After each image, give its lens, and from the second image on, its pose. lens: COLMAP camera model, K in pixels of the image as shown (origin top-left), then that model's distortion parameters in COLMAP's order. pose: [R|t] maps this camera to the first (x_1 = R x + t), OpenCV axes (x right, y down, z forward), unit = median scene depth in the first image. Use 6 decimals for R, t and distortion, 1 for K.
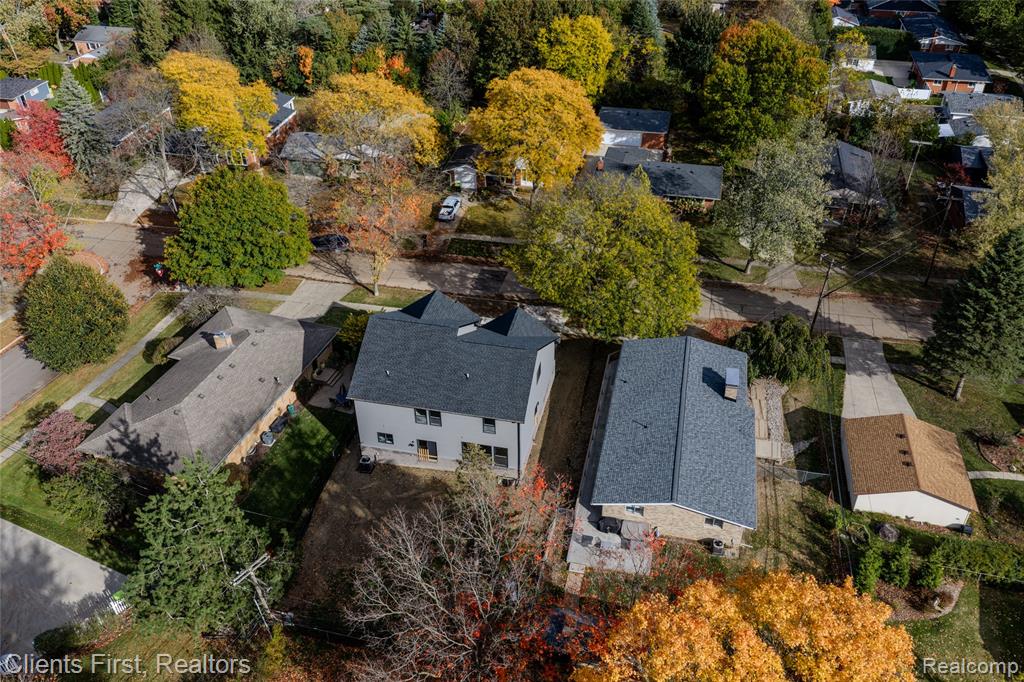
lens RADIAL K [[852.6, 0, 513.2], [0, 852.6, 318.6], [0, 0, 1]] dist [0.088246, -0.001713]
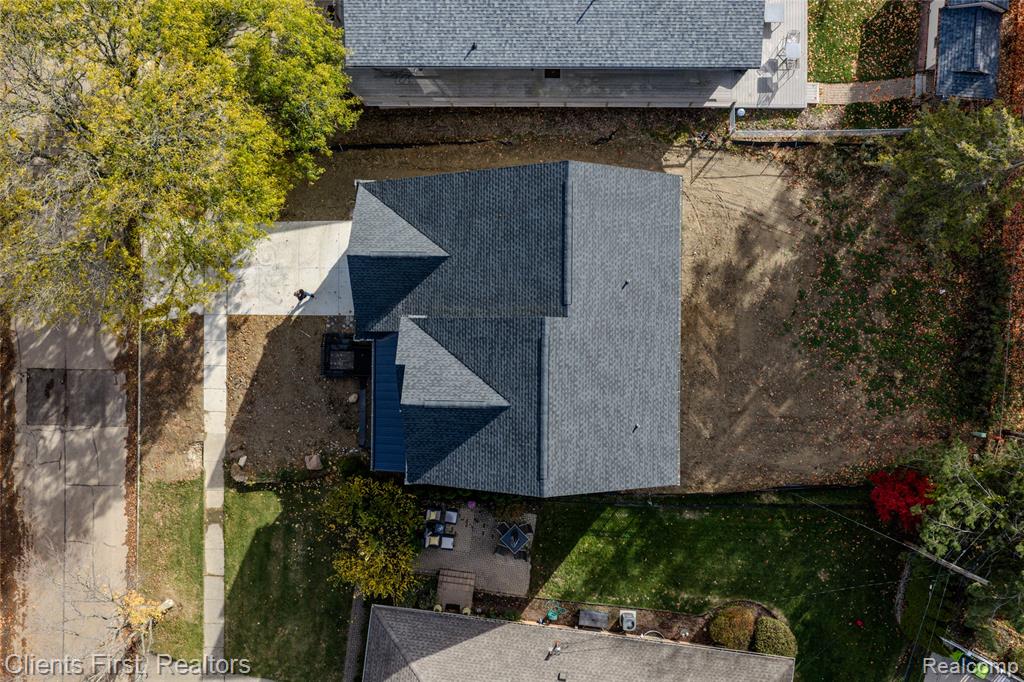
lens RADIAL K [[846.8, 0, 516.8], [0, 846.8, 339.7], [0, 0, 1]] dist [0.022862, -0.039715]
pose [[-0.209895, -0.977622, 0.014127, -0.074584], [0.559345, -0.108216, 0.821841, -0.390713], [-0.801921, 0.180402, 0.569542, 0.665894]]
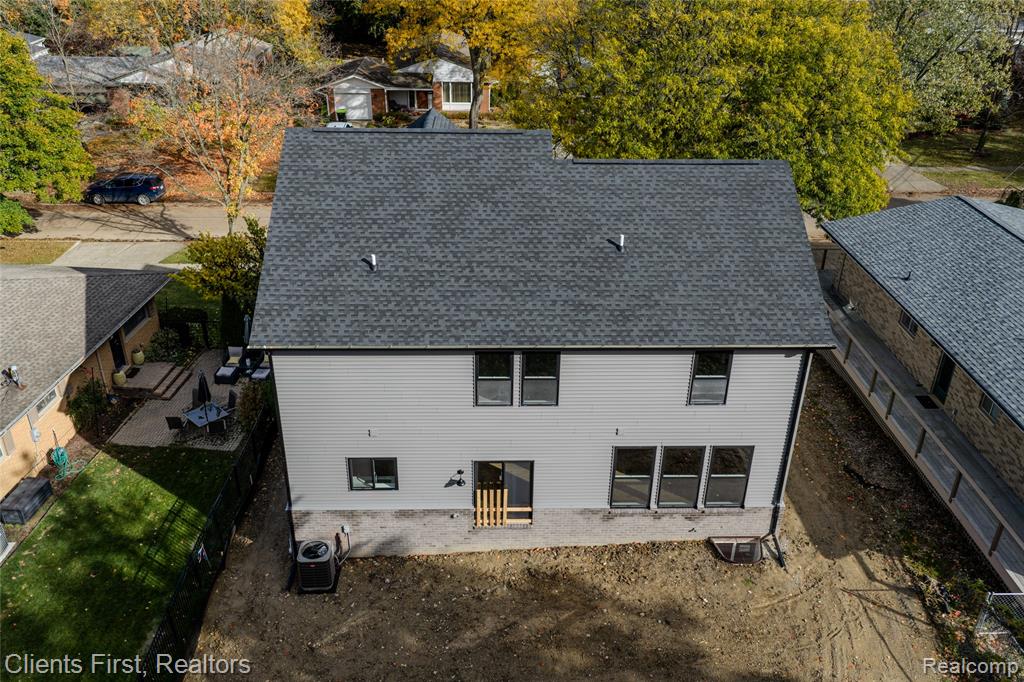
lens RADIAL K [[846.8, 0, 516.8], [0, 846.8, 339.7], [0, 0, 1]] dist [0.022862, -0.039715]
pose [[0.967672, -0.092182, 0.234763, -0.155584], [0.116459, 0.988952, -0.091710, 0.116188], [-0.223716, 0.116085, 0.967717, 0.617903]]
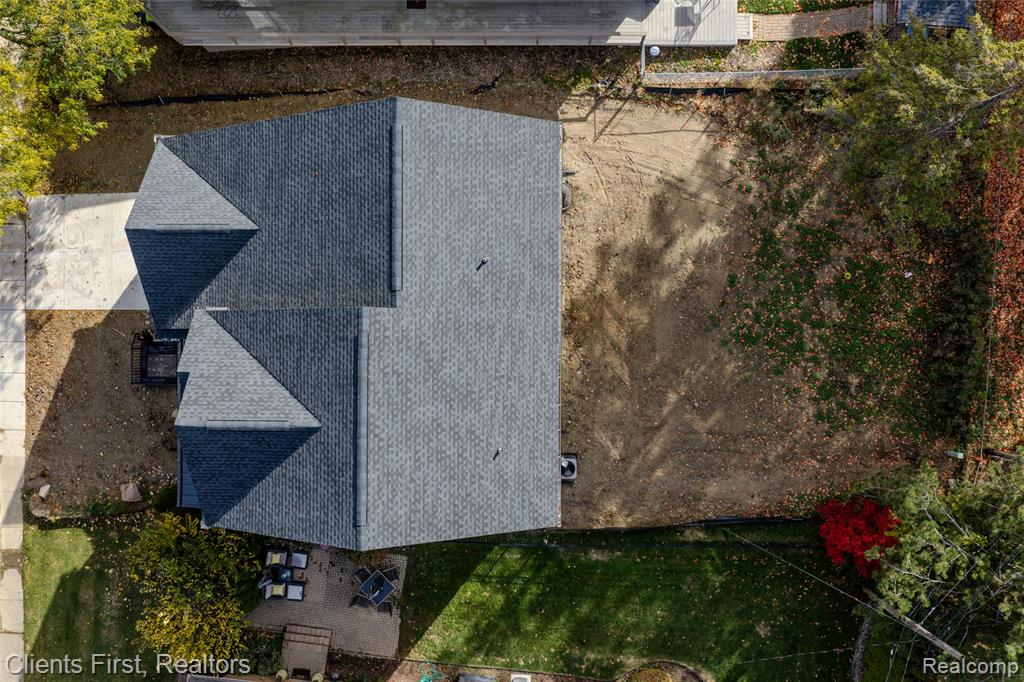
lens RADIAL K [[872.0, 0, 499.7], [0, 872.0, 342.9], [0, 0, 1]] dist [0.018161, -0.030103]
pose [[-0.215624, -0.976420, 0.010516, -0.088803], [0.558135, -0.114403, 0.821825, -0.263549], [-0.801244, 0.183074, 0.569642, 0.671496]]
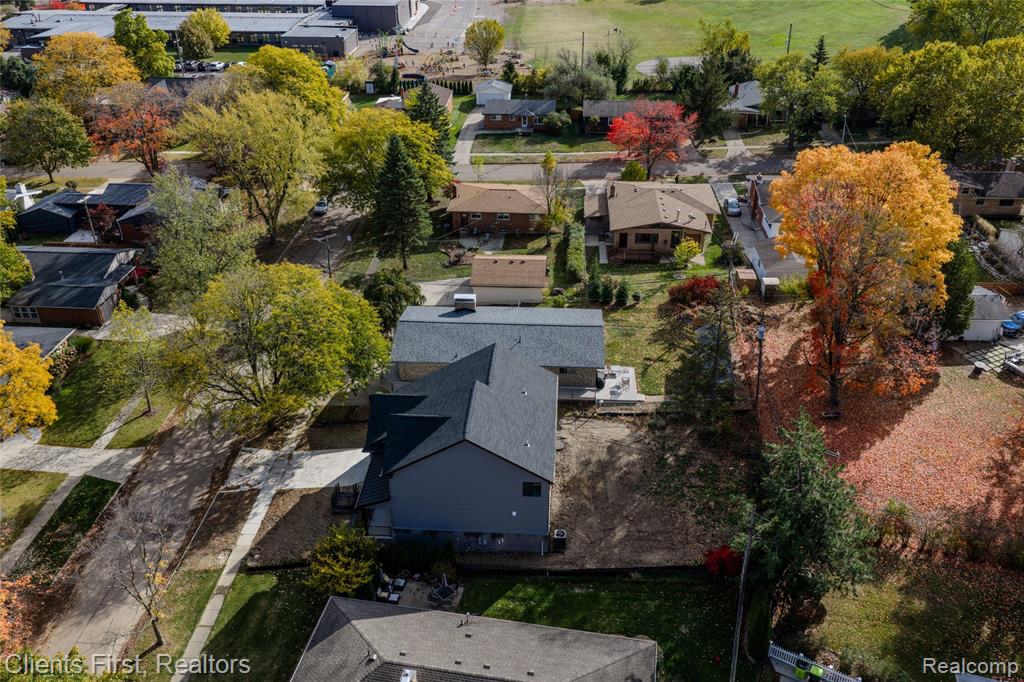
lens RADIAL K [[846.8, 0, 516.8], [0, 846.8, 339.7], [0, 0, 1]] dist [0.022862, -0.039715]
pose [[-0.159833, -0.491732, 0.855951, -0.794503], [0.558384, 0.670009, 0.489179, -0.424487], [-0.814040, 0.556136, 0.167486, 0.715968]]
